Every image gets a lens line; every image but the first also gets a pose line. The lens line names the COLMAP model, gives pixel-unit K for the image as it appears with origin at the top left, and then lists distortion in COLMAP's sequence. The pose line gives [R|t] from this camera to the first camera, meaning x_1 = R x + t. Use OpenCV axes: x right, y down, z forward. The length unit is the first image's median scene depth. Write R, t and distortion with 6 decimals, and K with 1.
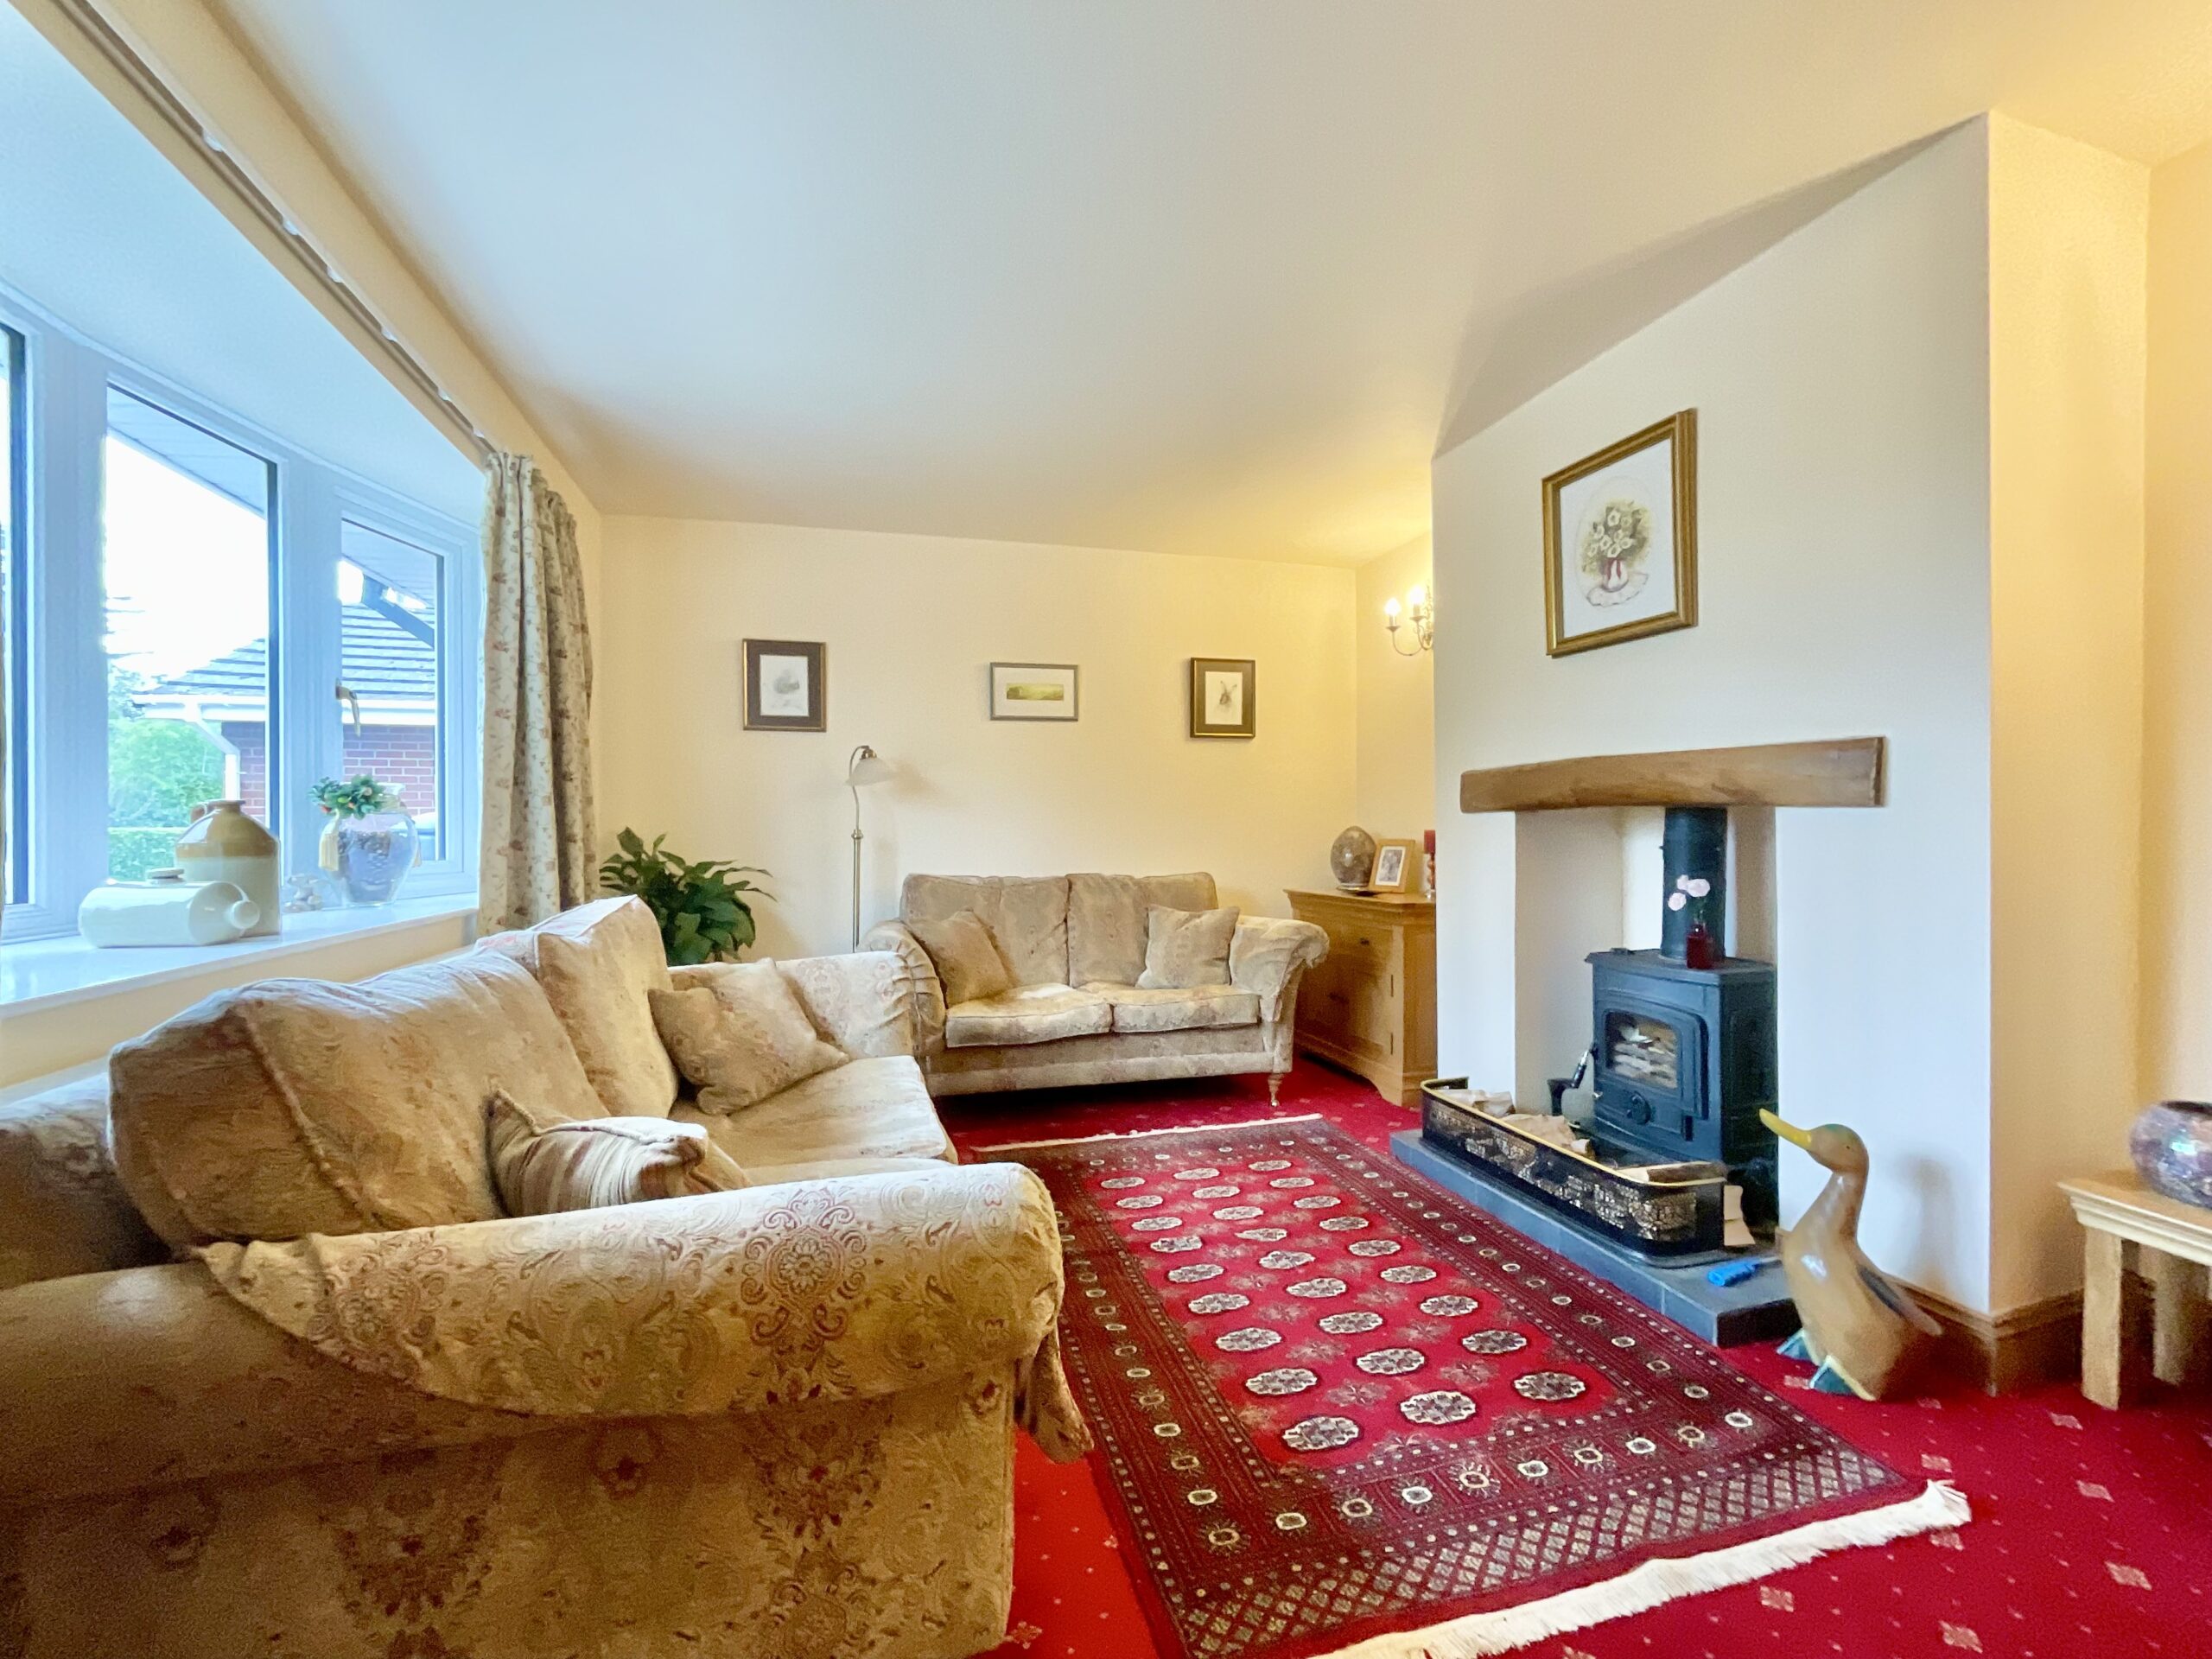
lens RADIAL K [[899.7, 0, 1102.8], [0, 899.7, 833.9], [0, 0, 1]] dist [0.001966, -0.001785]
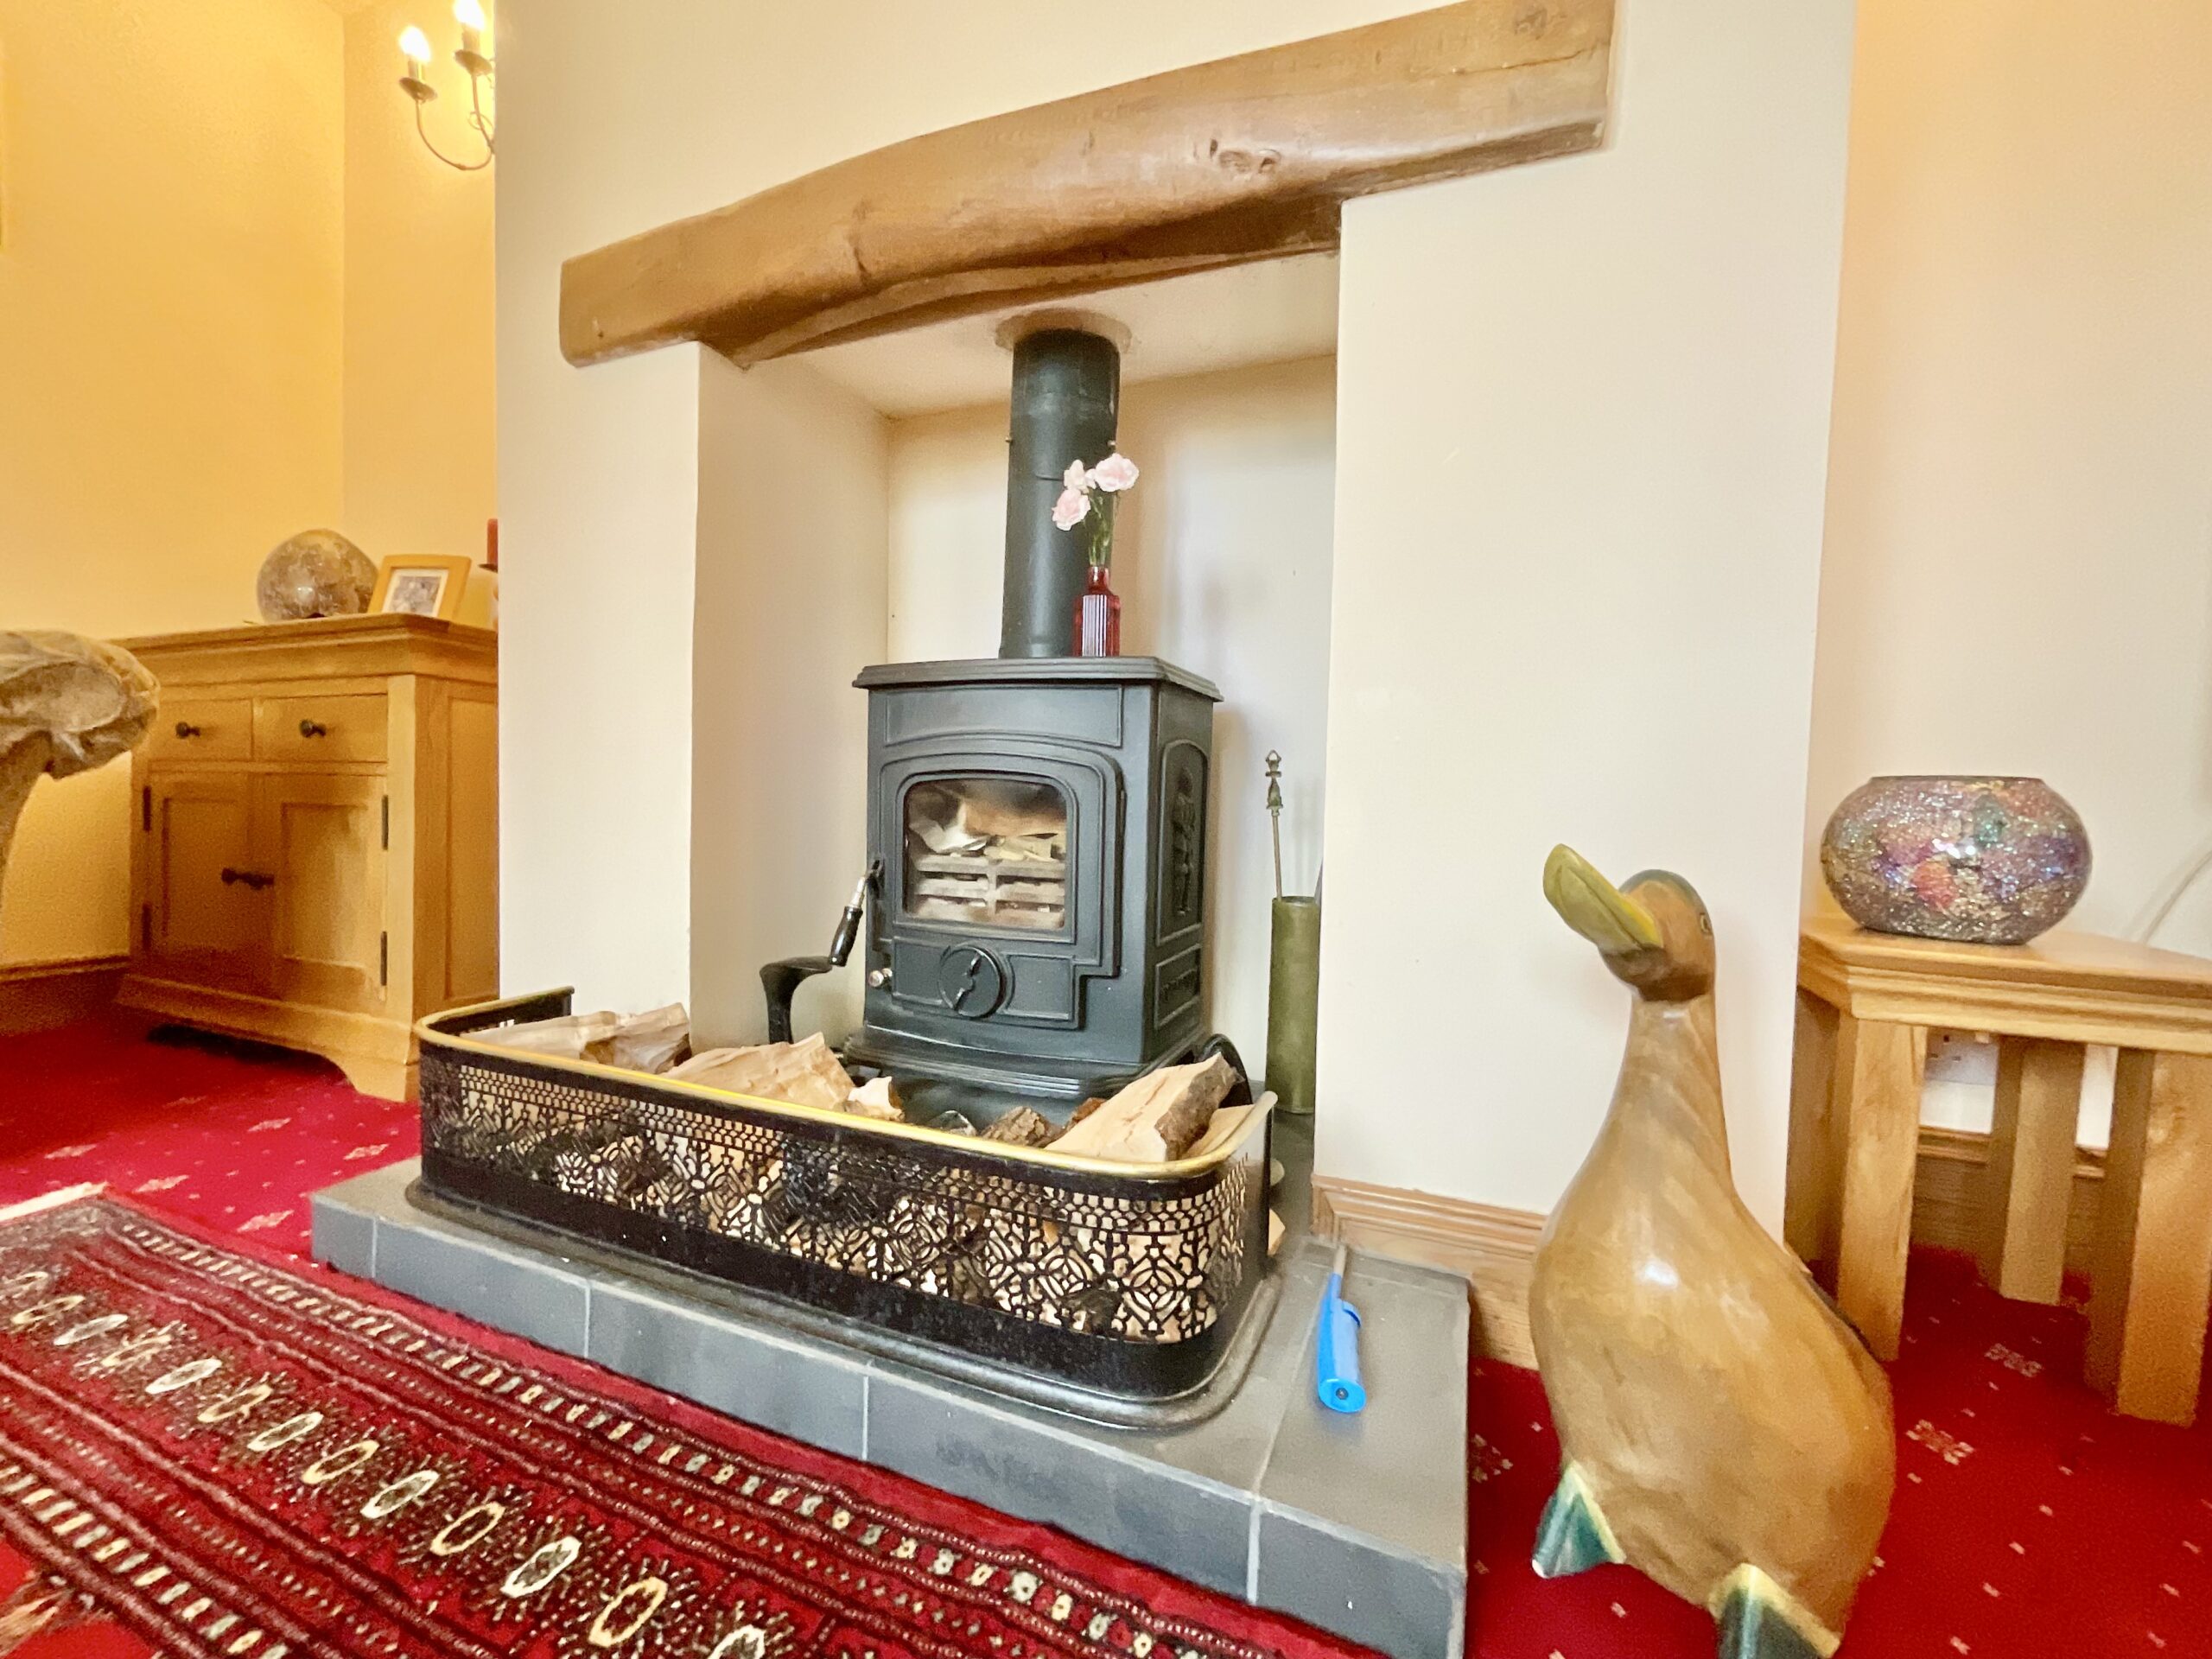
lens RADIAL K [[899.7, 0, 1095.1], [0, 899.7, 844.5], [0, 0, 1]] dist [0.001966, -0.001785]
pose [[0.625494, -0.010610, 0.780157, 0.272638], [-0.029438, 0.998875, 0.037187, 0.208263], [-0.779673, -0.046227, 0.624478, 0.650351]]
